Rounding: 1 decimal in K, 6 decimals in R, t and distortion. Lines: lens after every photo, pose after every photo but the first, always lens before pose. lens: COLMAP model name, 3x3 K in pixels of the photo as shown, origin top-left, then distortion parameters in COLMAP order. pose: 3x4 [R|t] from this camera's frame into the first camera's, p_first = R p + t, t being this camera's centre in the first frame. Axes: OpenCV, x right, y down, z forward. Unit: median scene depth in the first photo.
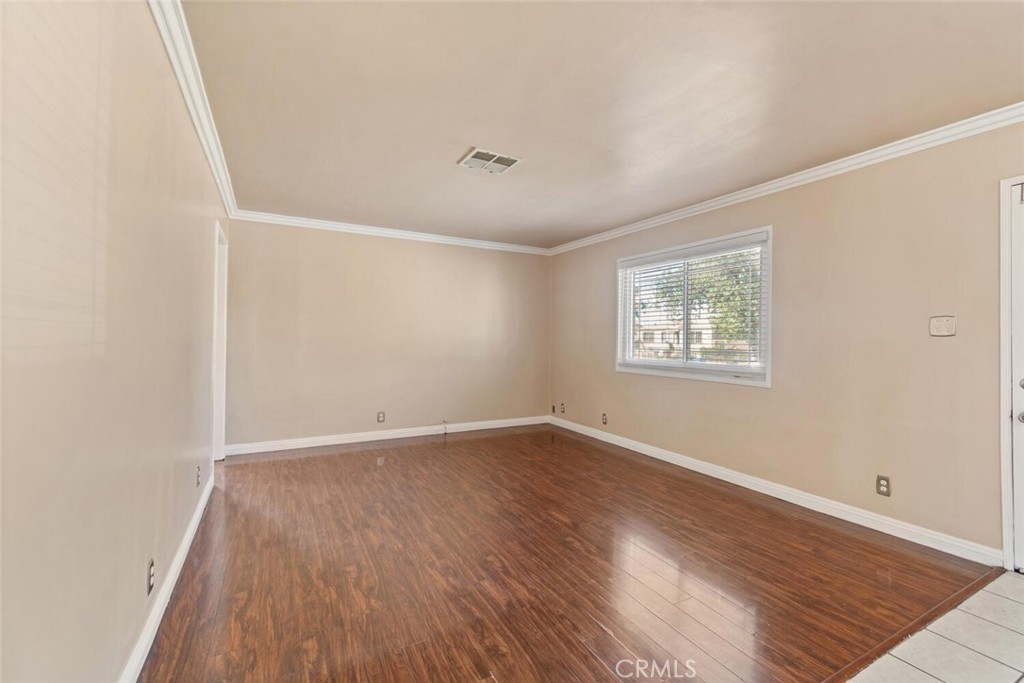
lens RADIAL K [[448.7, 0, 546.8], [0, 448.7, 336.8], [0, 0, 1]] dist [0.003857, 0.000437]
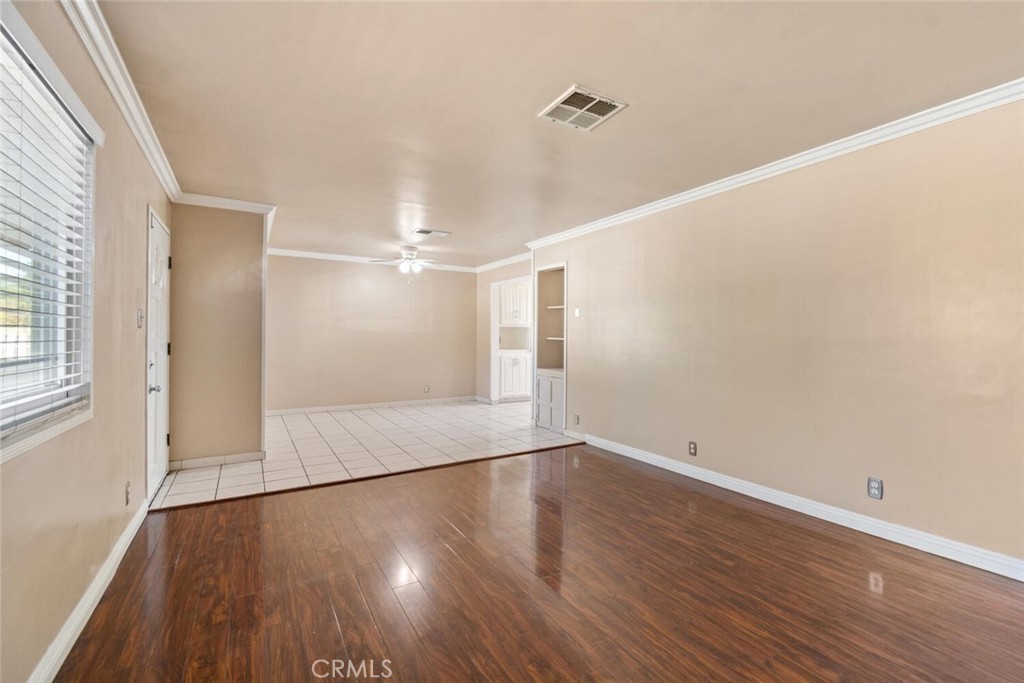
lens RADIAL K [[464.6, 0, 545.9], [0, 464.6, 332.4], [0, 0, 1]] dist [-0.001509, -0.001017]
pose [[-0.998936, -0.015169, -0.043550, -0.033492], [-0.014333, 0.999708, -0.019432, 0.012763], [0.043832, -0.018787, -0.998862, 1.614772]]
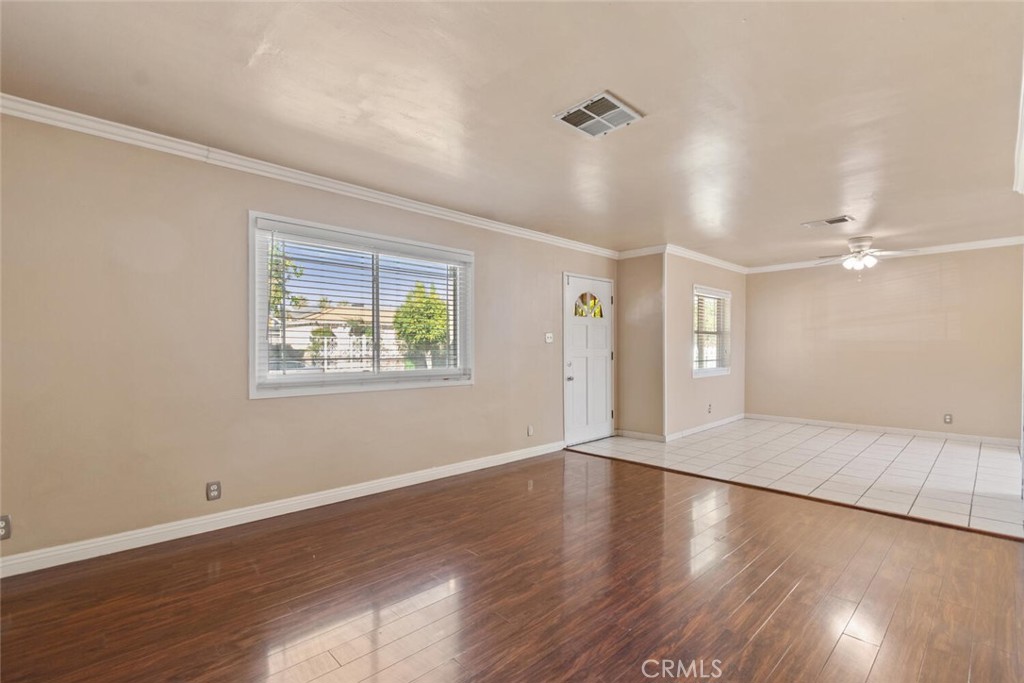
lens RADIAL K [[469.4, 0, 531.3], [0, 469.4, 358.8], [0, 0, 1]] dist [-0.003647, -0.000684]
pose [[-0.243314, -0.036432, 0.969263, -0.800020], [-0.008203, 0.999336, 0.035503, -0.004131], [-0.969913, 0.000688, -0.243452, 1.172750]]
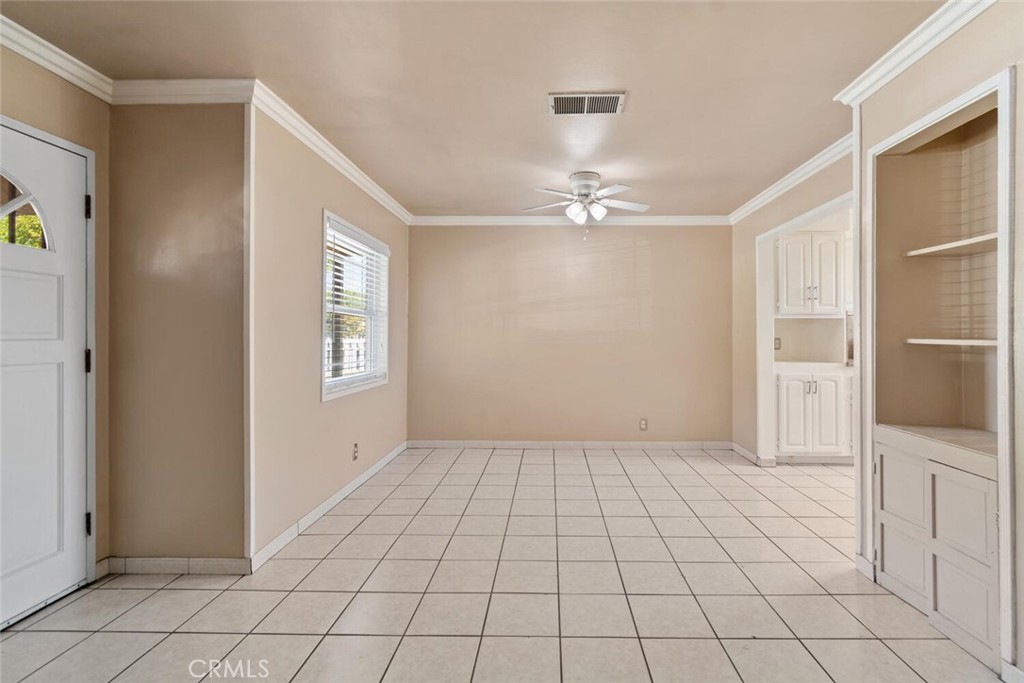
lens RADIAL K [[464.6, 0, 545.9], [0, 464.6, 332.4], [0, 0, 1]] dist [-0.001509, -0.001017]
pose [[-0.852538, -0.004361, 0.522647, -0.025992], [-0.014248, 0.999787, -0.014900, 0.006510], [-0.522471, -0.020149, -0.852419, 0.662812]]
